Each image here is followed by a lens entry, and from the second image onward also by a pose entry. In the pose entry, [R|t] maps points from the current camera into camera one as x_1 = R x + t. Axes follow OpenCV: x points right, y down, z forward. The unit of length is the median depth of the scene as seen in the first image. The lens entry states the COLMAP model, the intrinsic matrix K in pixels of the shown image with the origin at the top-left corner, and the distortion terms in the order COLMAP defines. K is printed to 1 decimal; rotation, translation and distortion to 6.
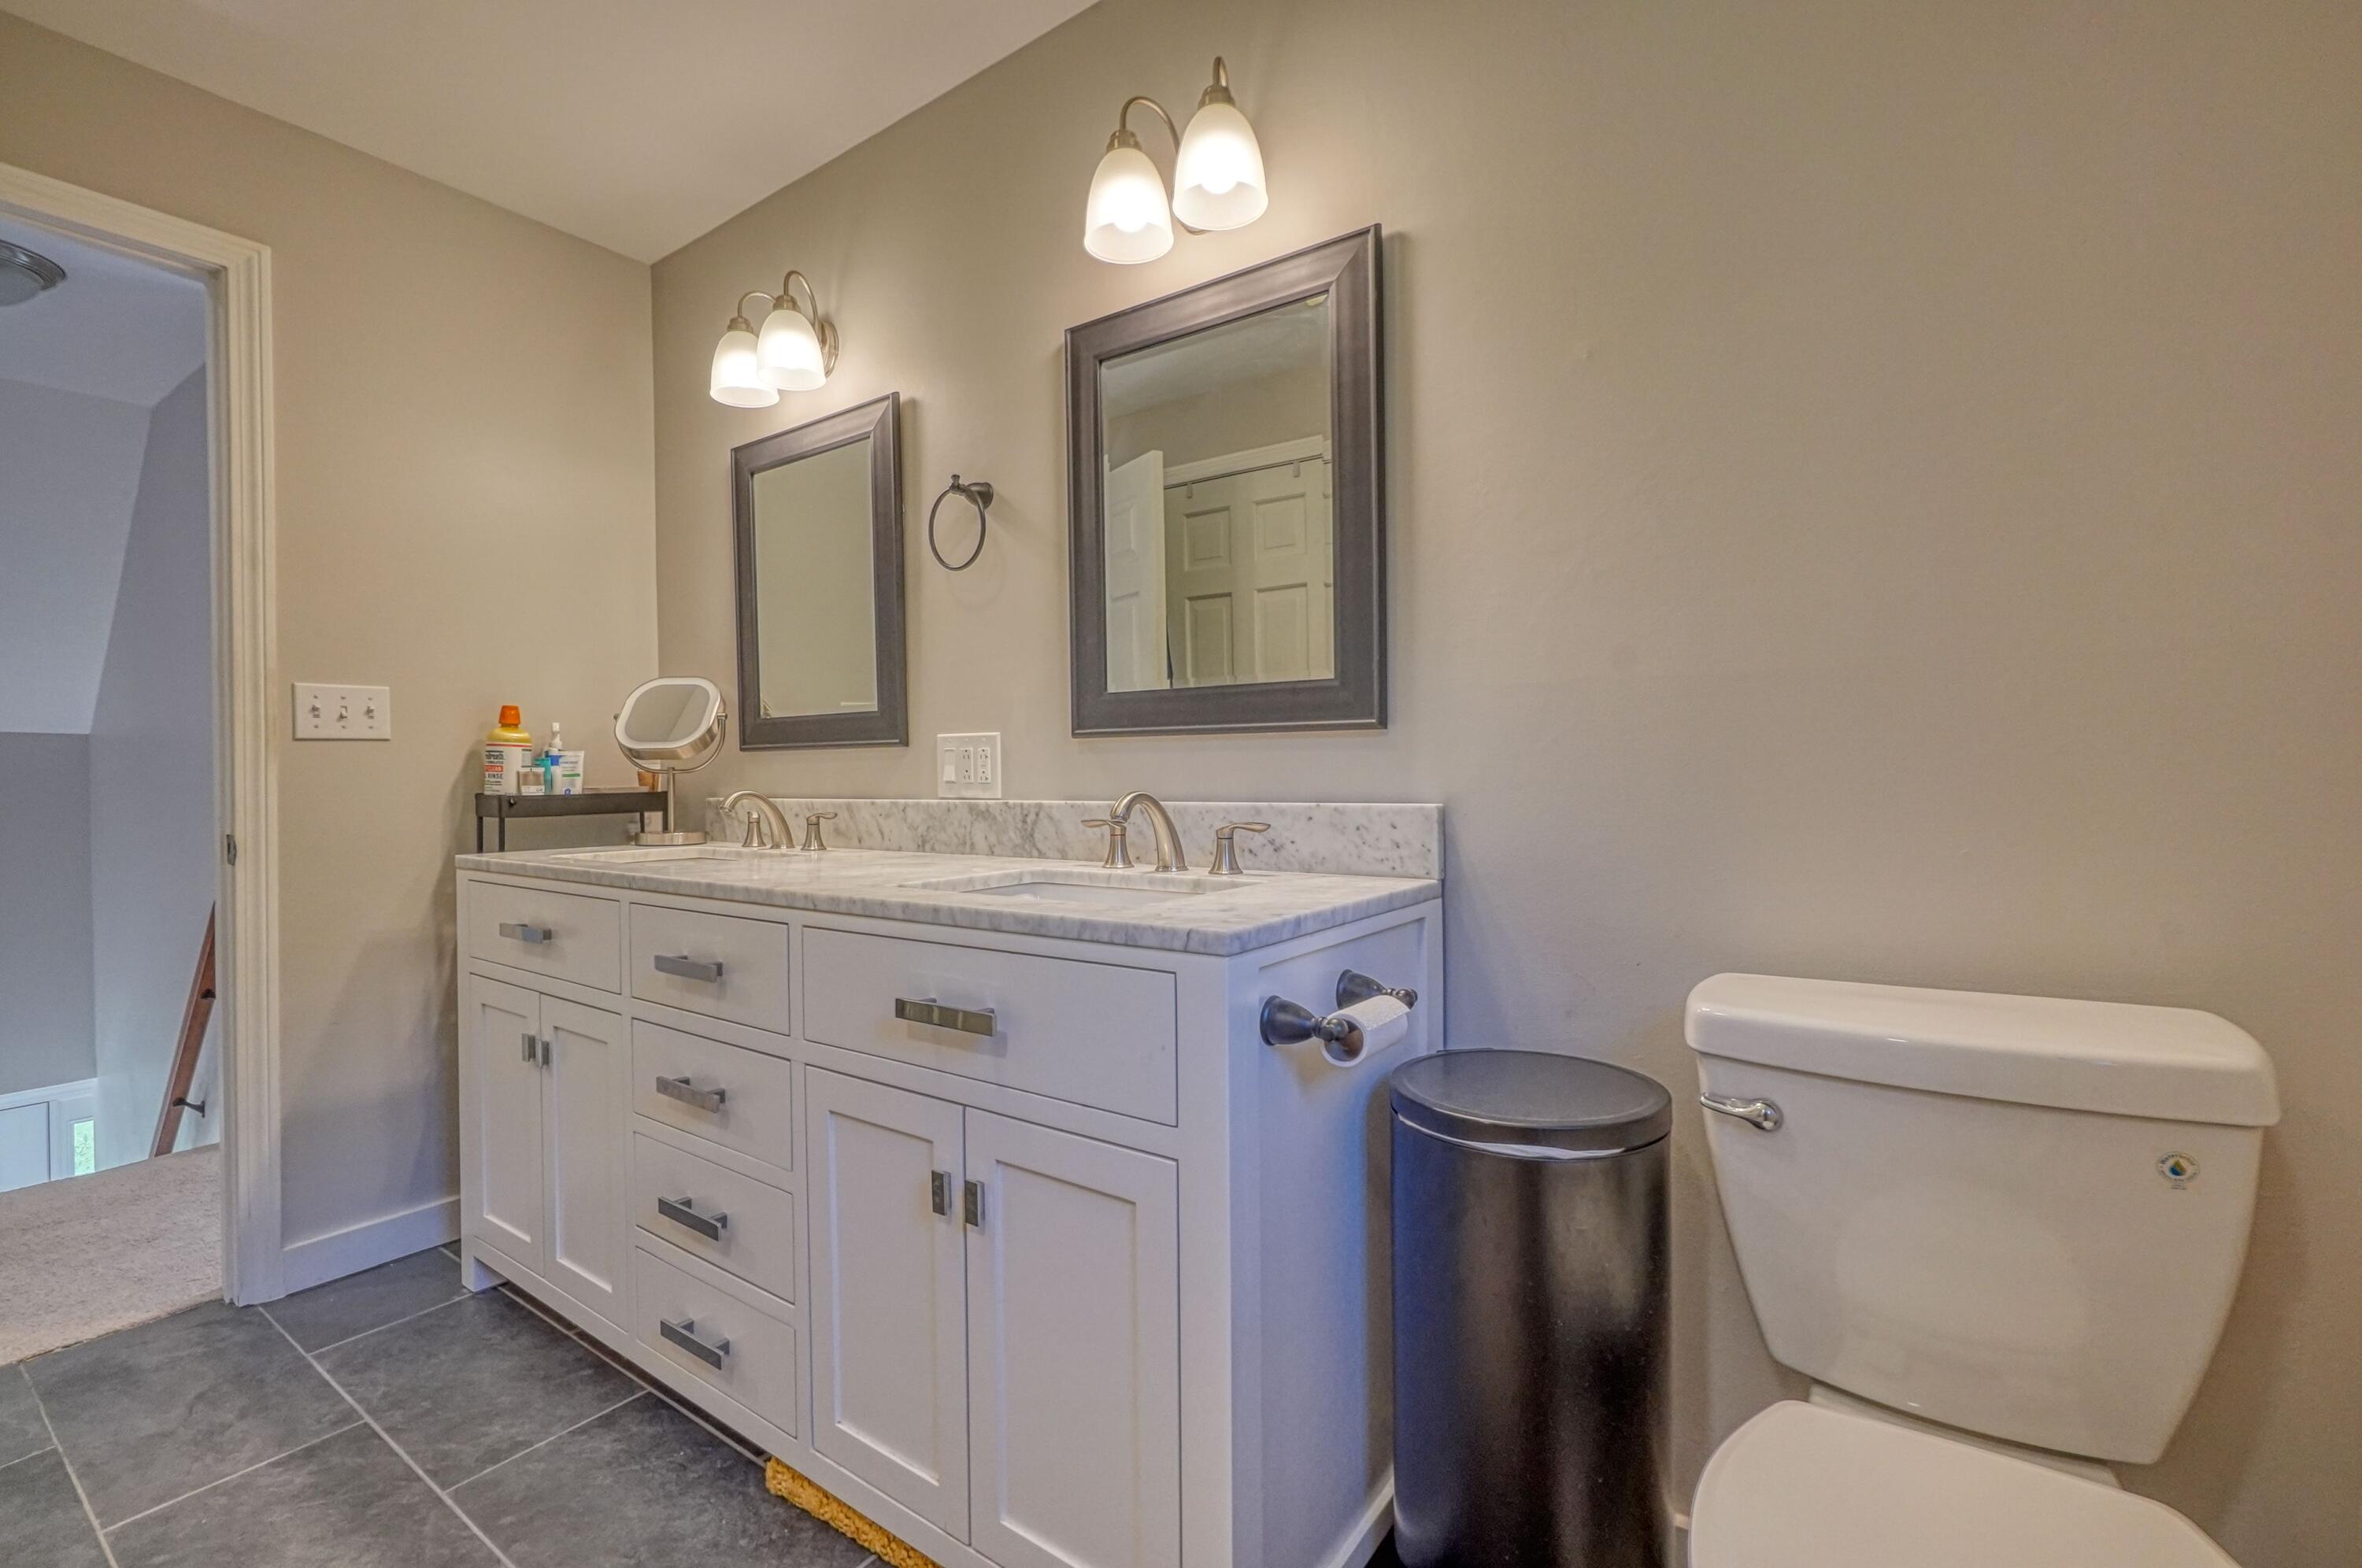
lens RADIAL K [[1029.5, 0, 1158.0], [0, 1029.5, 772.8], [0, 0, 1]] dist [0.005277, 0.000478]
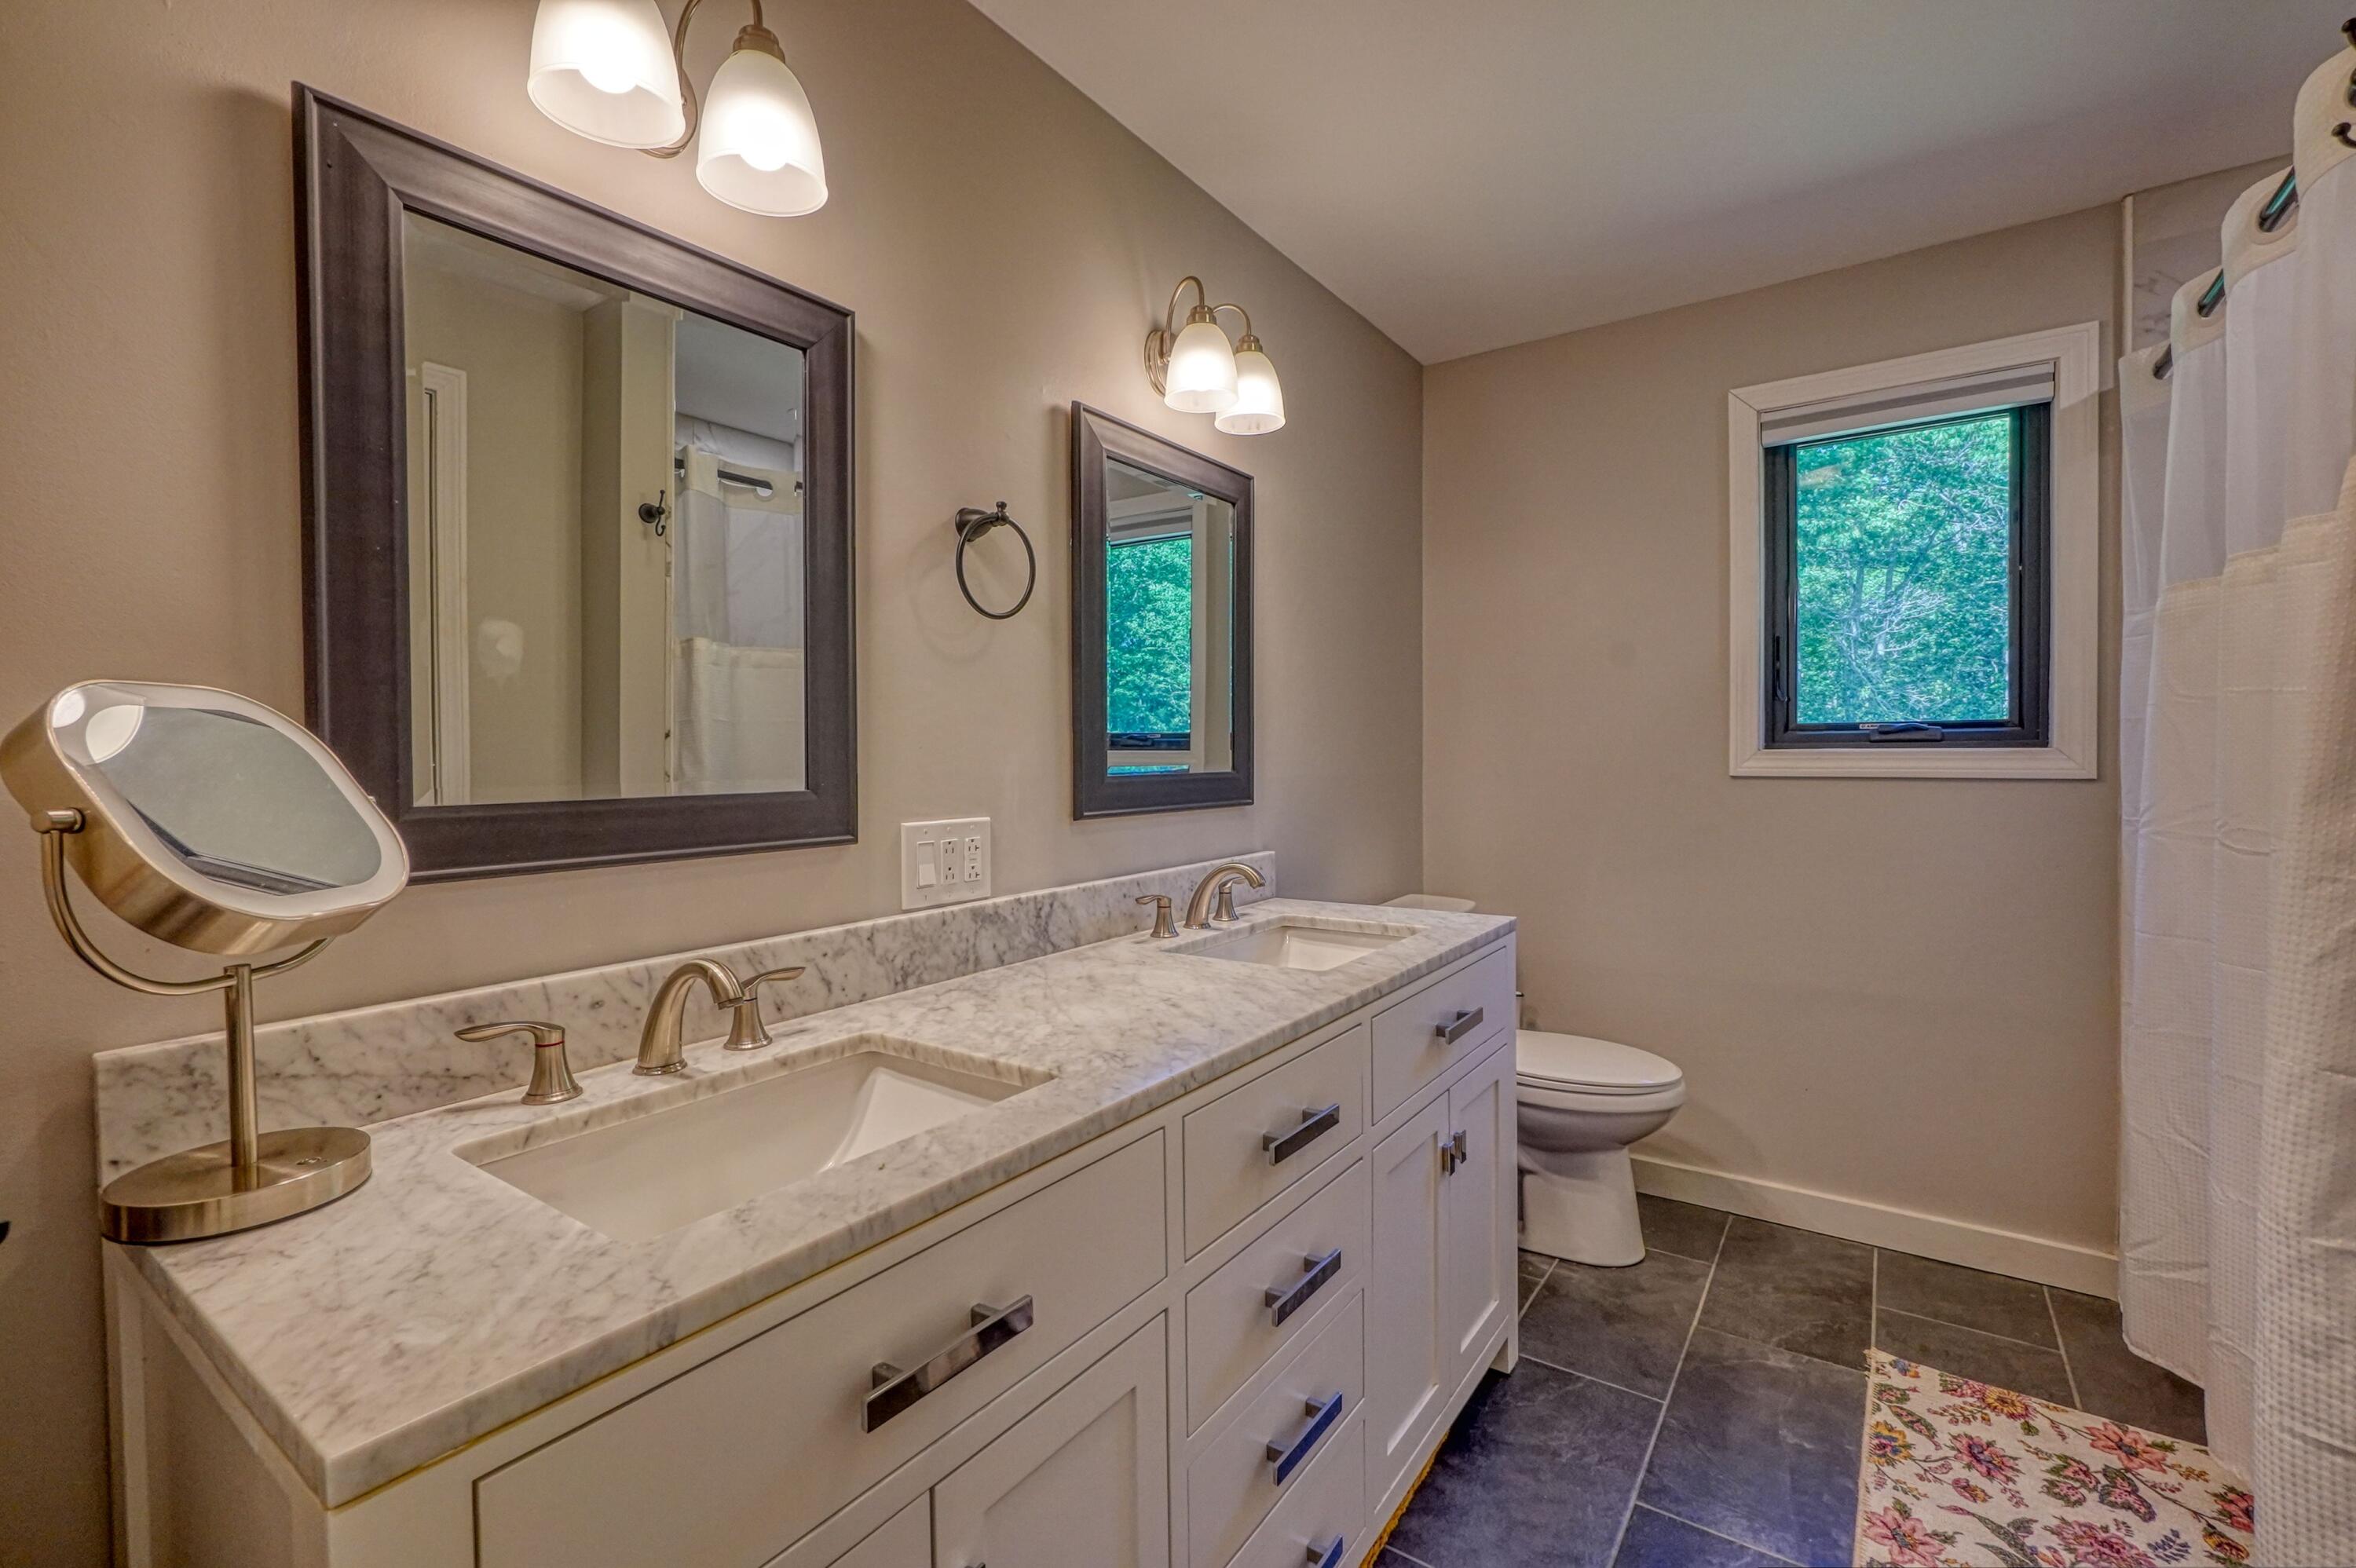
lens RADIAL K [[1026.9, 0, 1155.0], [0, 1026.9, 772.9], [0, 0, 1]] dist [0.005277, 0.000478]
pose [[-0.030163, 0.001860, 0.999543, -0.982842], [0.021764, 0.999762, -0.001204, -0.070778], [-0.999308, 0.021717, -0.030197, 0.886847]]
